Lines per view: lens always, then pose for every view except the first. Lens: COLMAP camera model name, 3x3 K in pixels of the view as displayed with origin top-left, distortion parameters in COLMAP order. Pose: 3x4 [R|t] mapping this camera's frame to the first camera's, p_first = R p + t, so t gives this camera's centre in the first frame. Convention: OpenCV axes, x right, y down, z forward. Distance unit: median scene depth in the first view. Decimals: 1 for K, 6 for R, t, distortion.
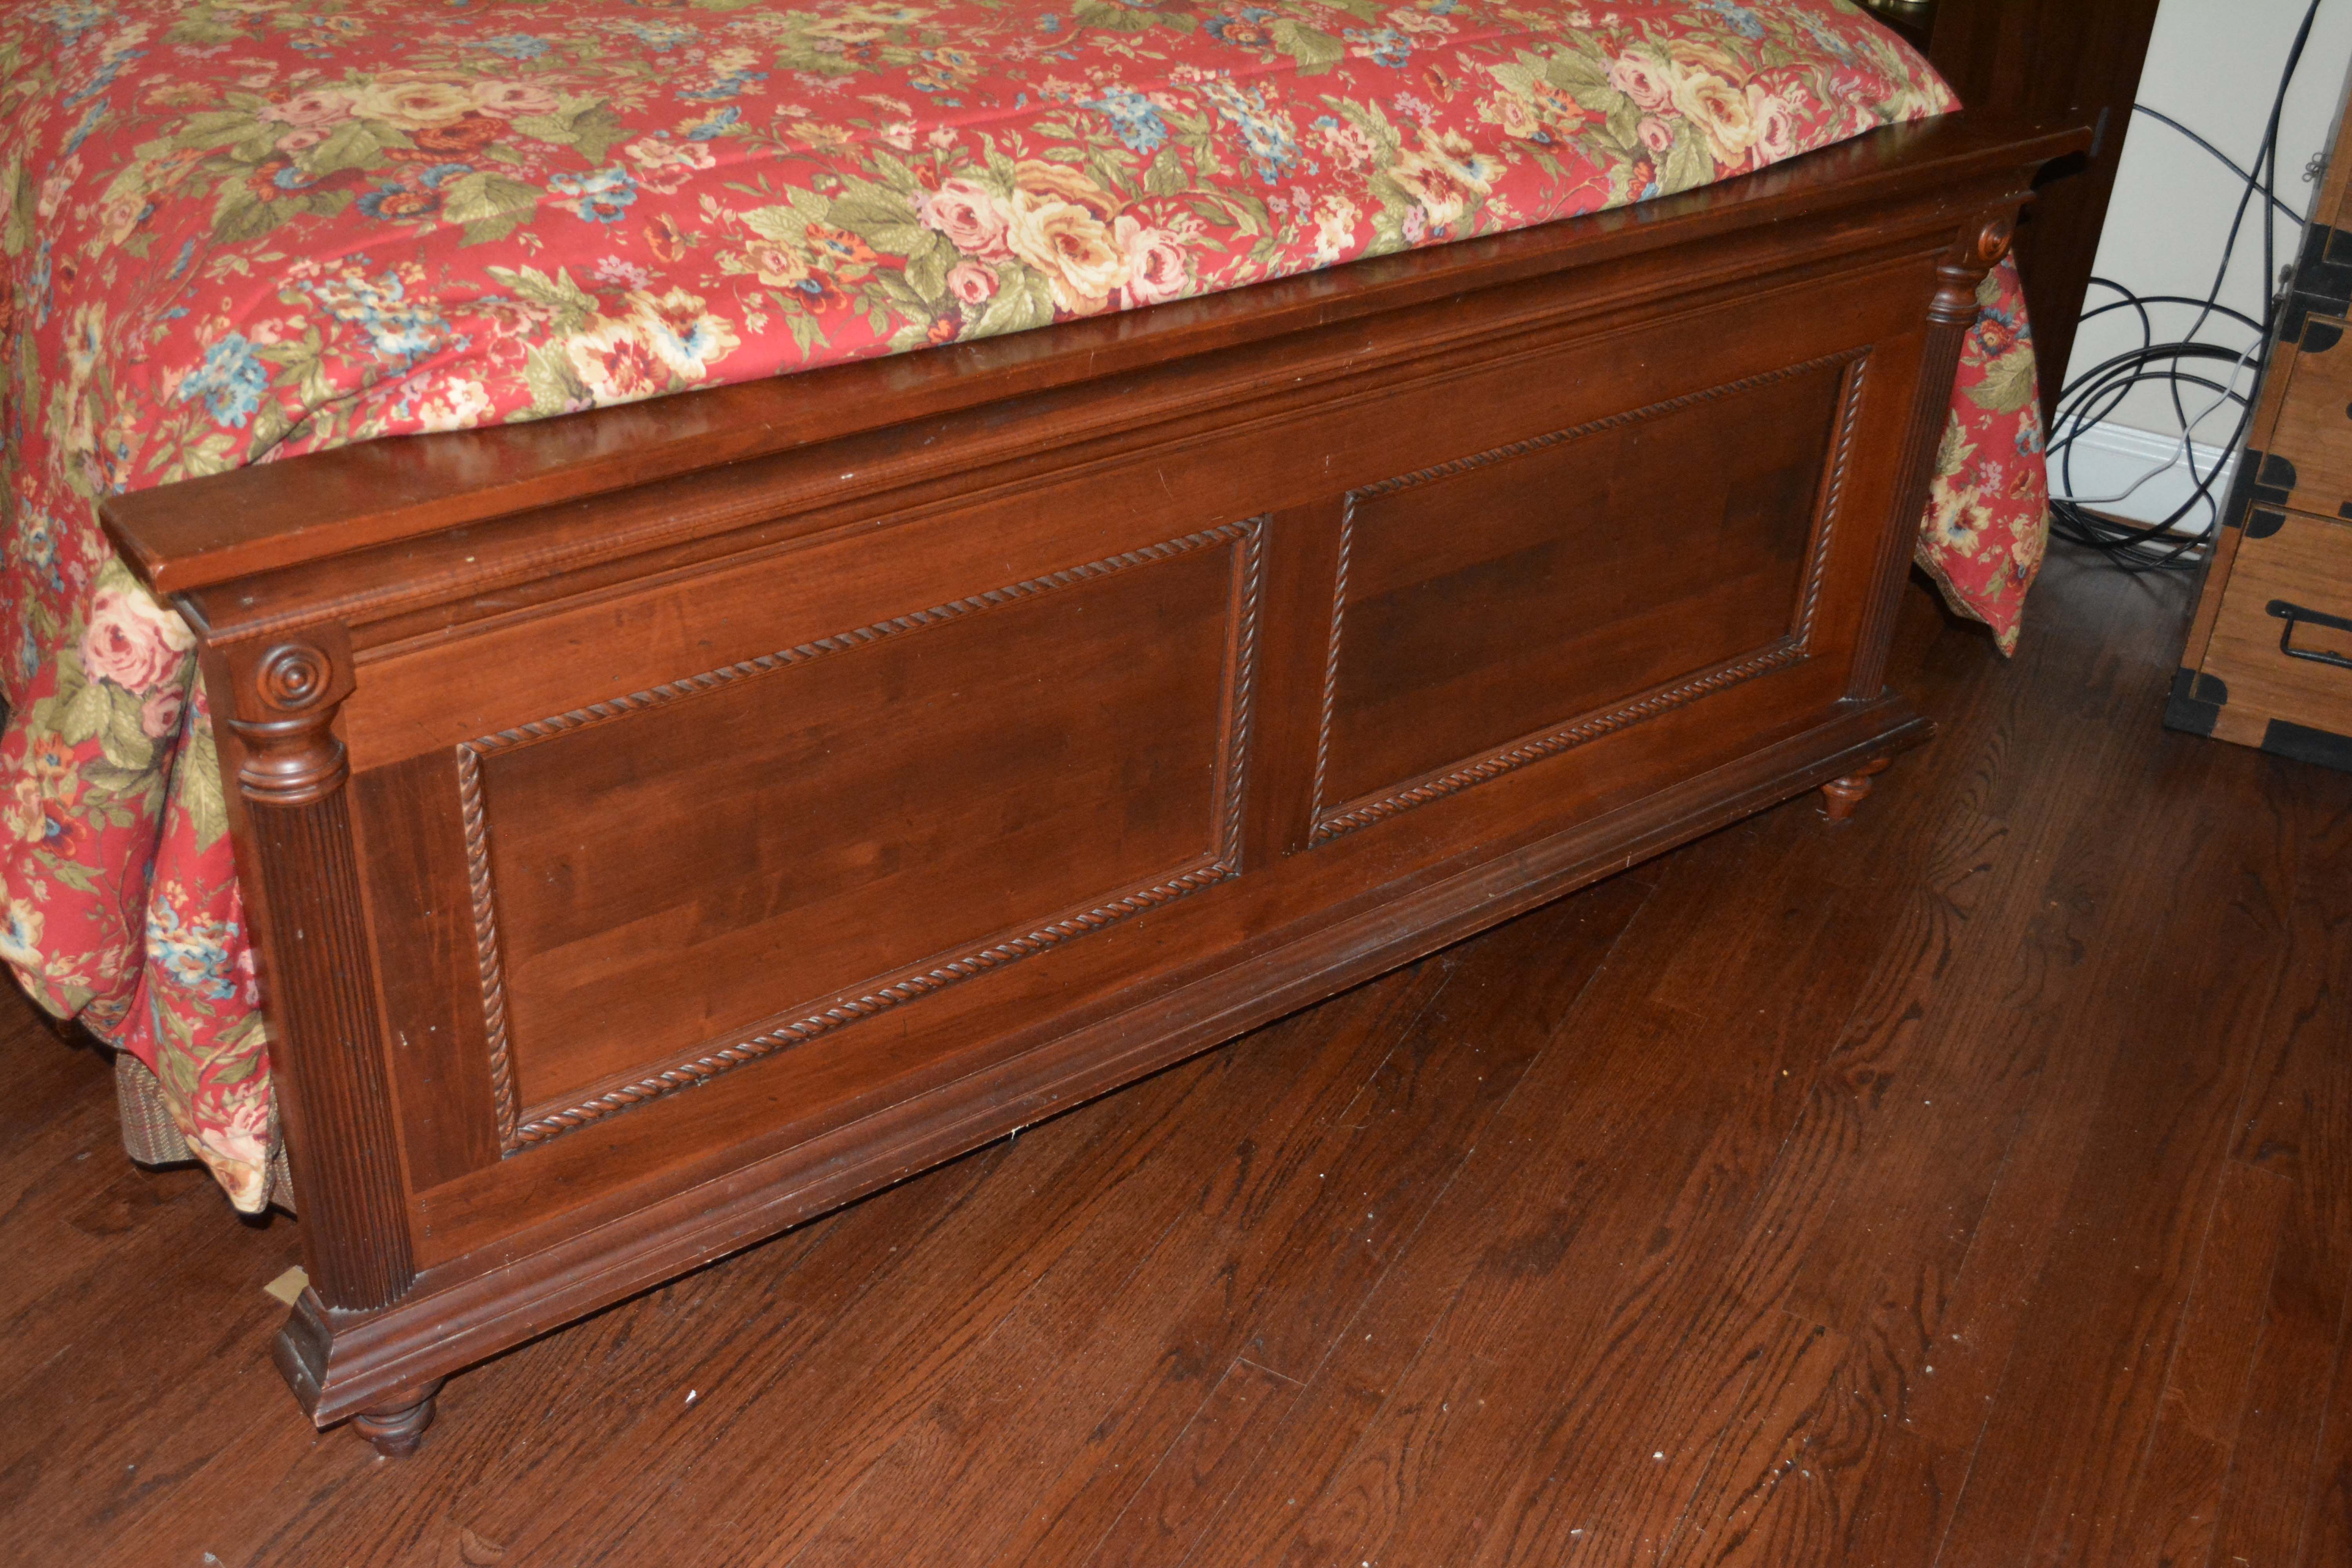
lens RADIAL K [[2486.4, 0, 1176.0], [0, 2486.4, 784.0], [0, 0, 1]] dist [-0.067930, 0.032313]
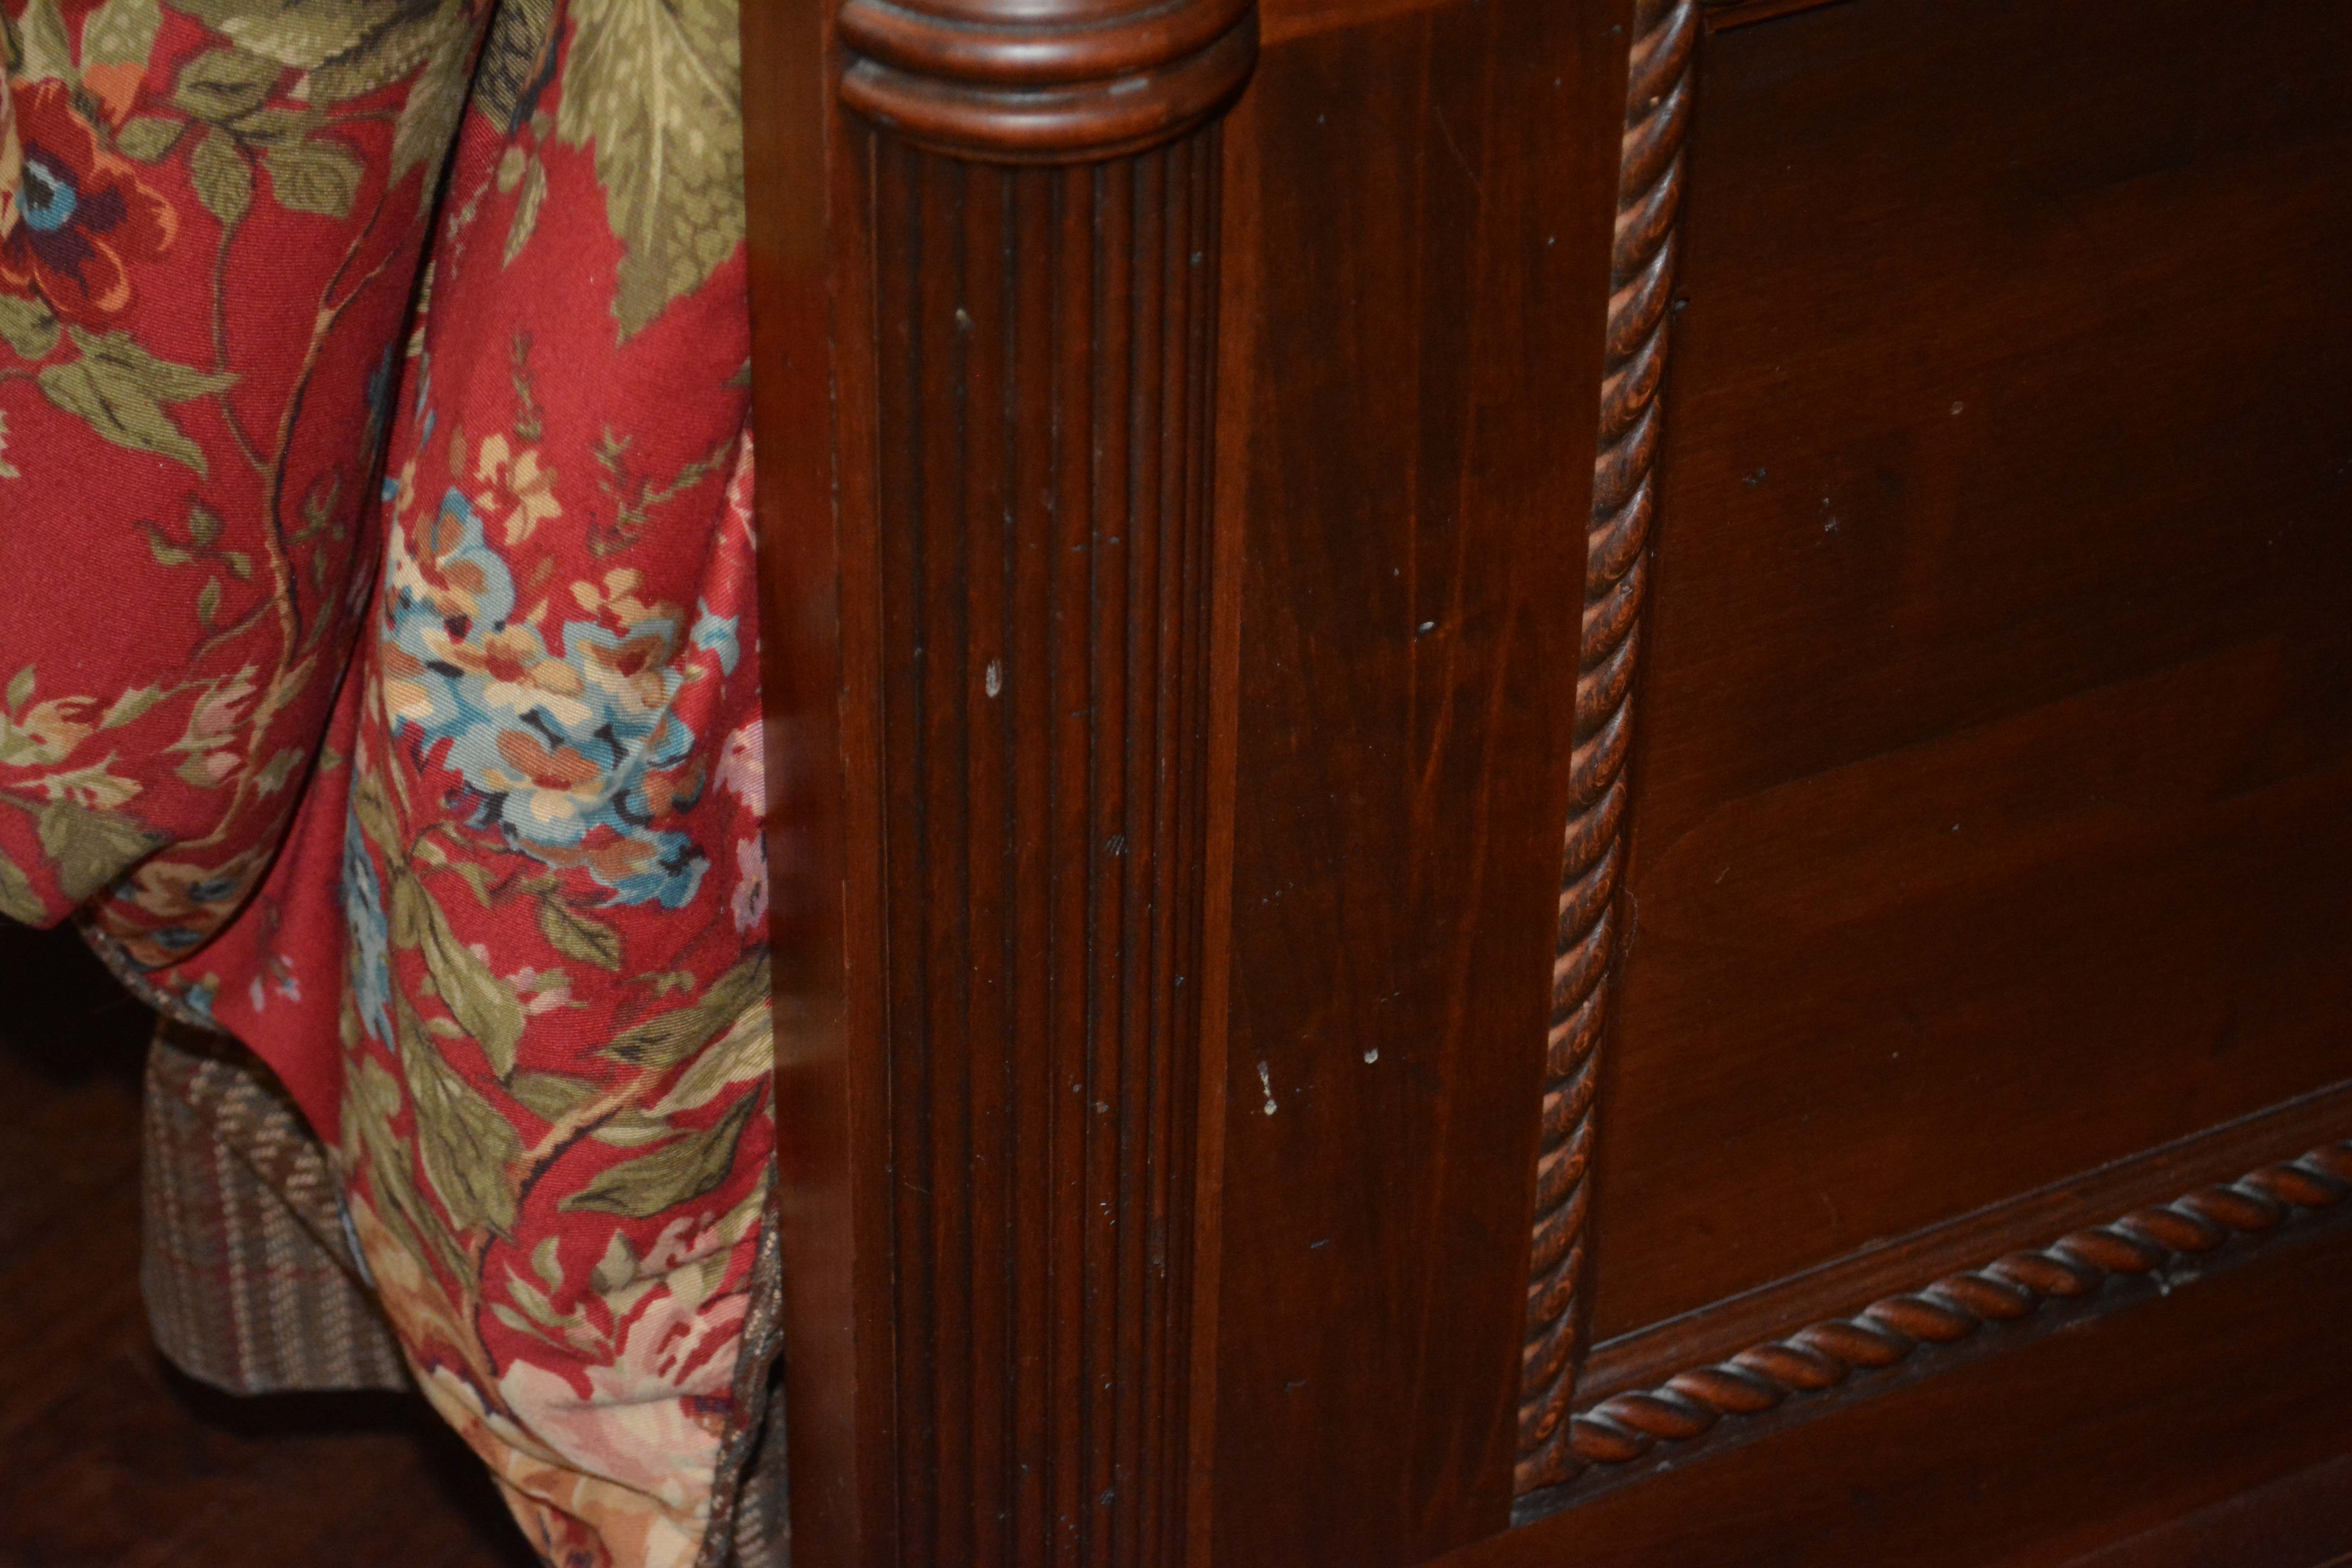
lens RADIAL K [[5312.1, 0, 1176.0], [0, 5312.1, 784.0], [0, 0, 1]] dist [-0.008999, 0.312769]
pose [[0.984954, 0.074241, -0.156059, -0.247014], [-0.061038, 0.994269, 0.087764, 0.022357], [0.161680, -0.076918, 0.983841, 0.461446]]
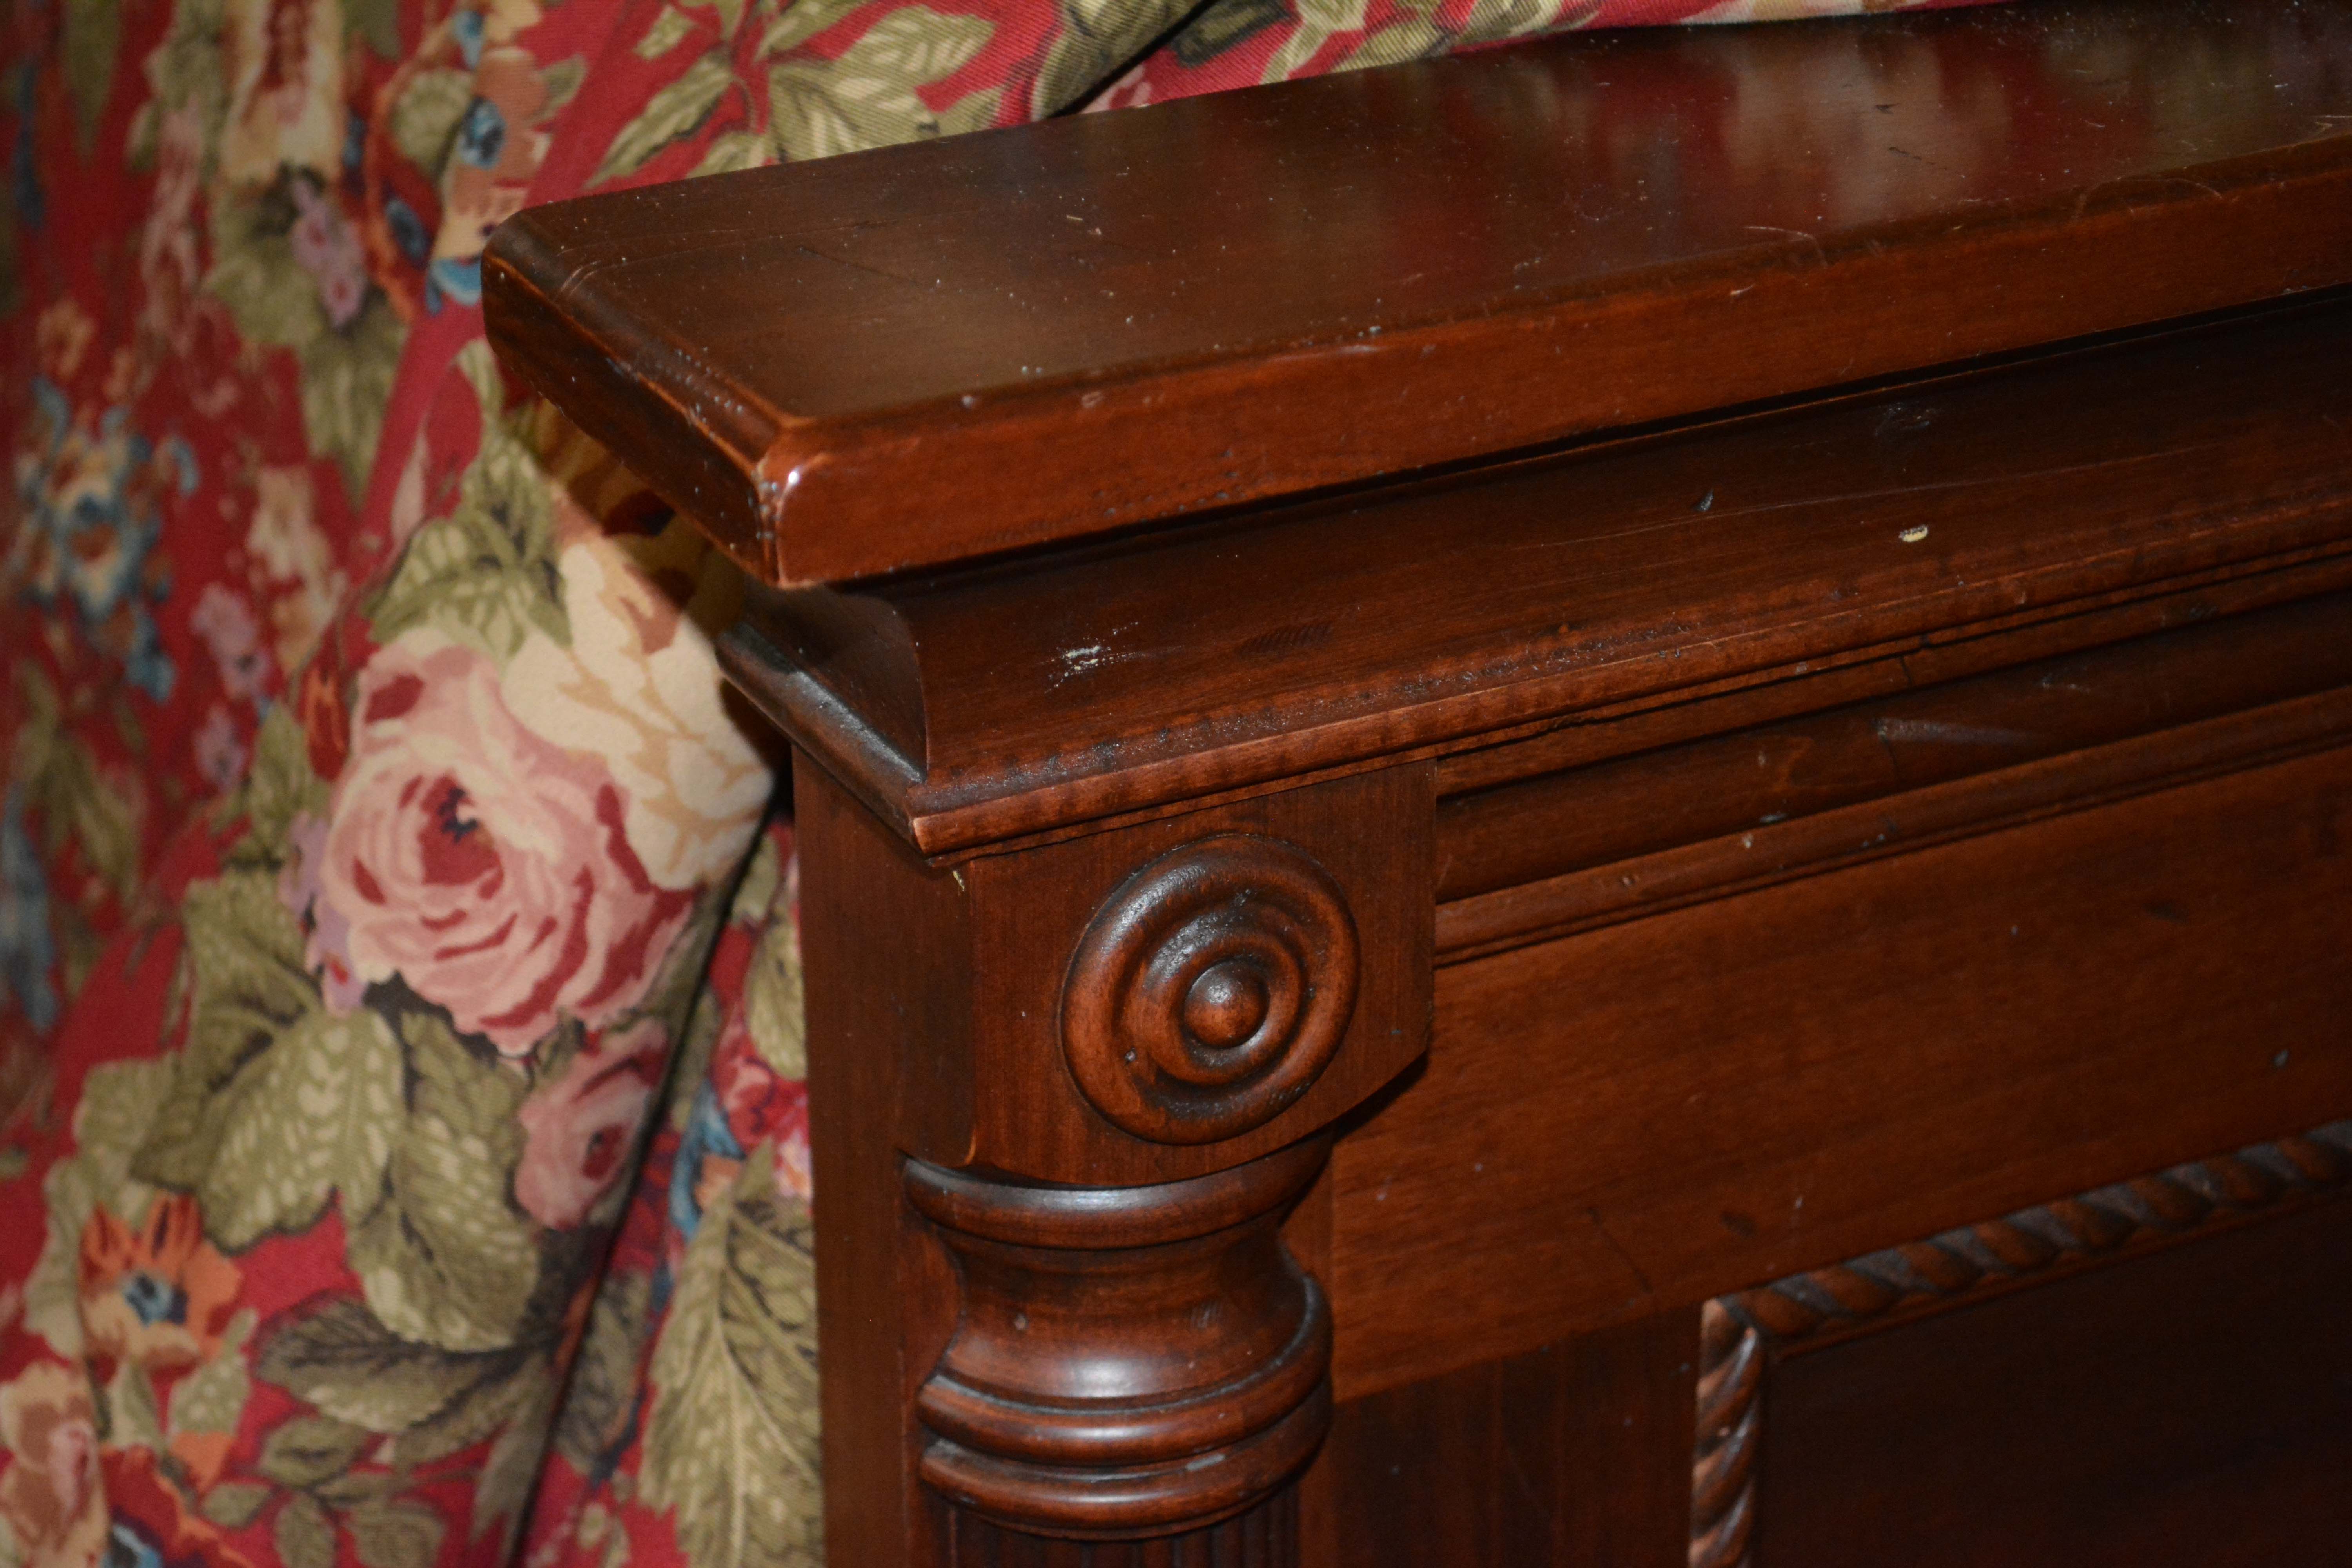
lens RADIAL K [[5312.1, 0, 1176.0], [0, 5312.1, 784.0], [0, 0, 1]] dist [-0.008999, 0.312769]
pose [[0.984152, 0.020834, -0.176097, -0.249331], [-0.040467, 0.993256, -0.108648, -0.007169], [0.172646, 0.114052, 0.978359, 0.455487]]
